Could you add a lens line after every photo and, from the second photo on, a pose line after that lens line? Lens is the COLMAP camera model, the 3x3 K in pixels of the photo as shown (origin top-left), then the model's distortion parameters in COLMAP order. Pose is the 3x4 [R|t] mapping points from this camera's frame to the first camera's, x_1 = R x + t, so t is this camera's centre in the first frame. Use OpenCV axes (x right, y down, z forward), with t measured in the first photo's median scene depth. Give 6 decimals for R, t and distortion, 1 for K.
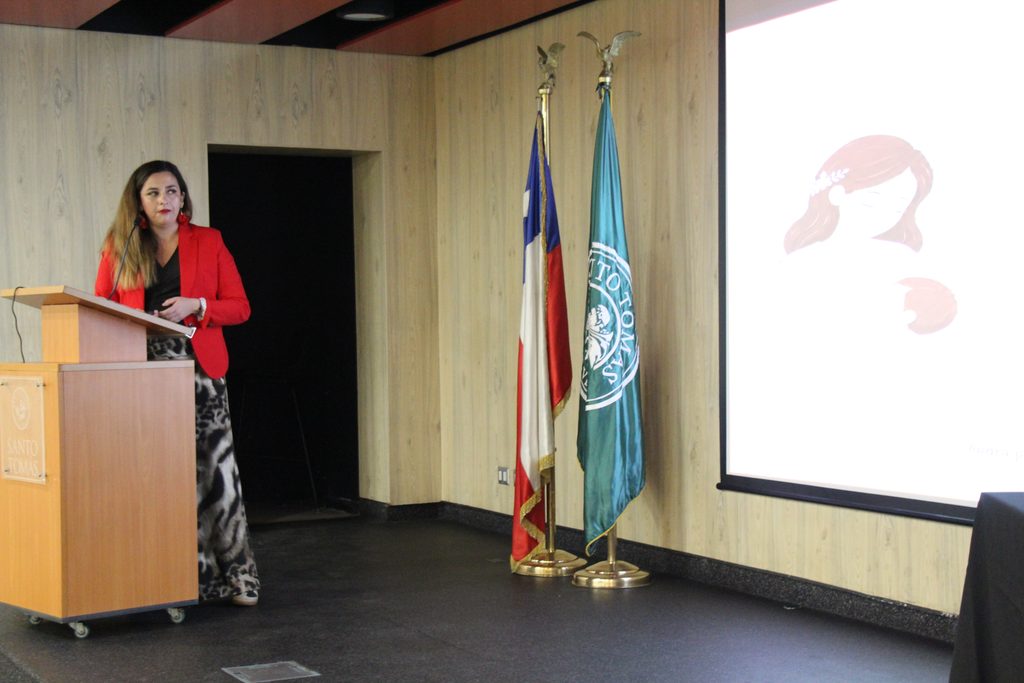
lens RADIAL K [[1736.6, 0, 489.9], [0, 1736.6, 341.2], [0, 0, 1]] dist [0.188305, 0.057766]
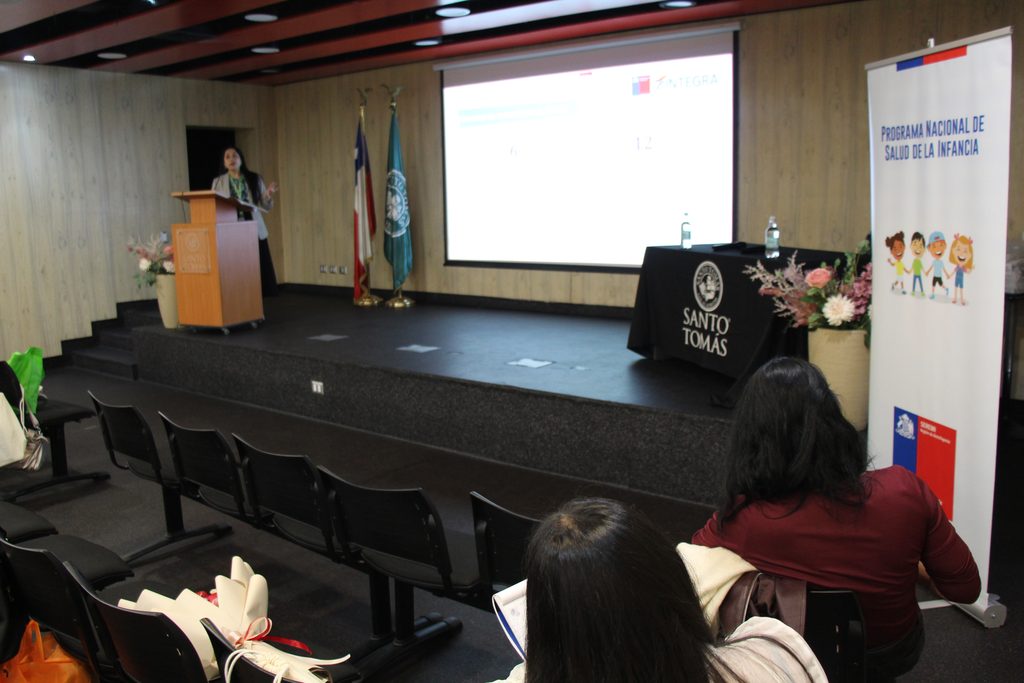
lens RADIAL K [[868.3, 0, 512.0], [0, 868.3, 341.5], [0, 0, 1]] dist [-0.123160, 0.010344]
pose [[0.896921, -0.078715, 0.435129, -0.342243], [0.013667, 0.988493, 0.150648, 0.002744], [-0.441980, -0.129172, 0.887676, -0.205737]]
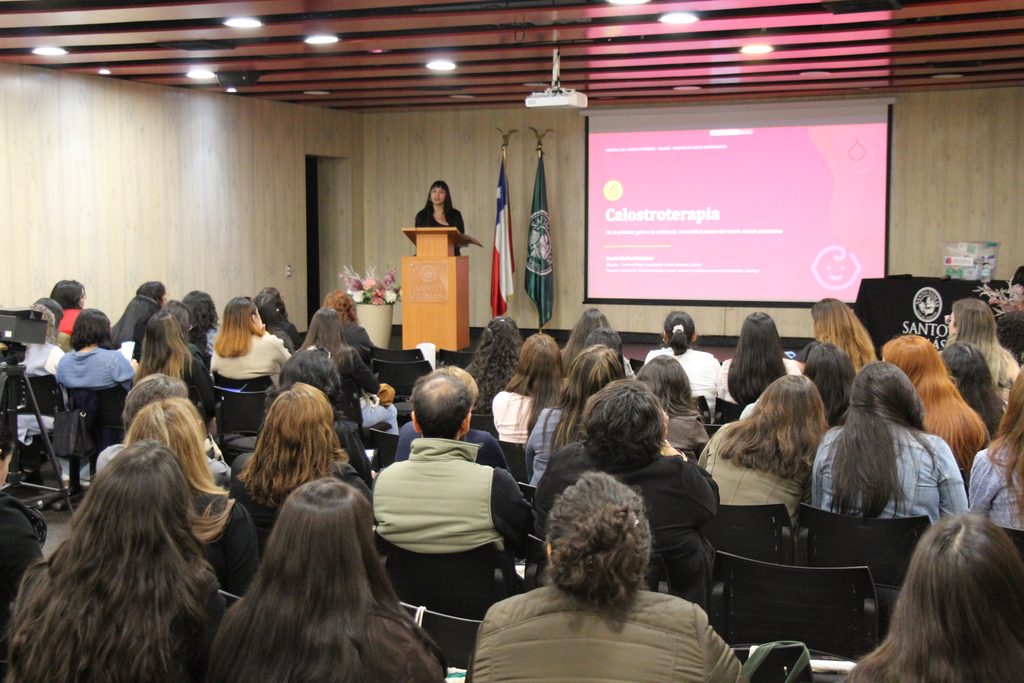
lens RADIAL K [[1524.5, 0, 512.0], [0, 1524.5, 341.5], [0, 0, 1]] dist [0.084765, 0.123641]
pose [[0.769804, -0.037263, 0.637191, -1.419479], [-0.001067, 0.998218, 0.059664, 0.002863], [-0.638279, -0.046609, 0.768393, -0.722763]]
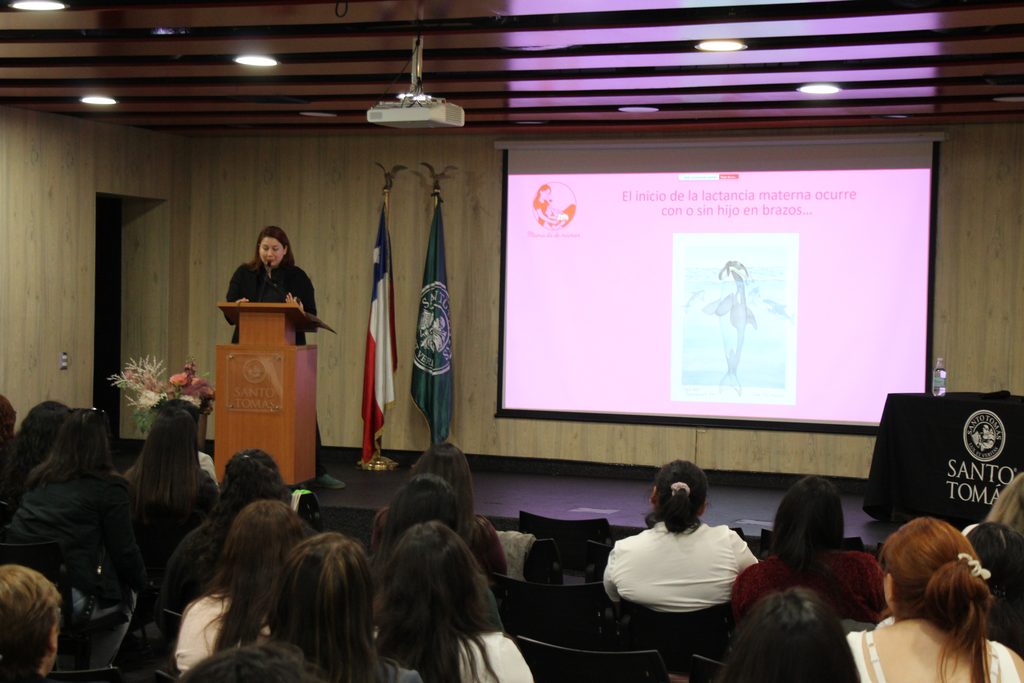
lens RADIAL K [[1957.0, 0, 512.0], [0, 1957.0, 341.5], [0, 0, 1]] dist [0.238653, 0.144152]
pose [[0.759050, 0.016026, 0.650835, -1.193419], [-0.024420, 0.999694, 0.003864, -0.004474], [-0.650575, -0.018826, 0.759209, -0.590032]]
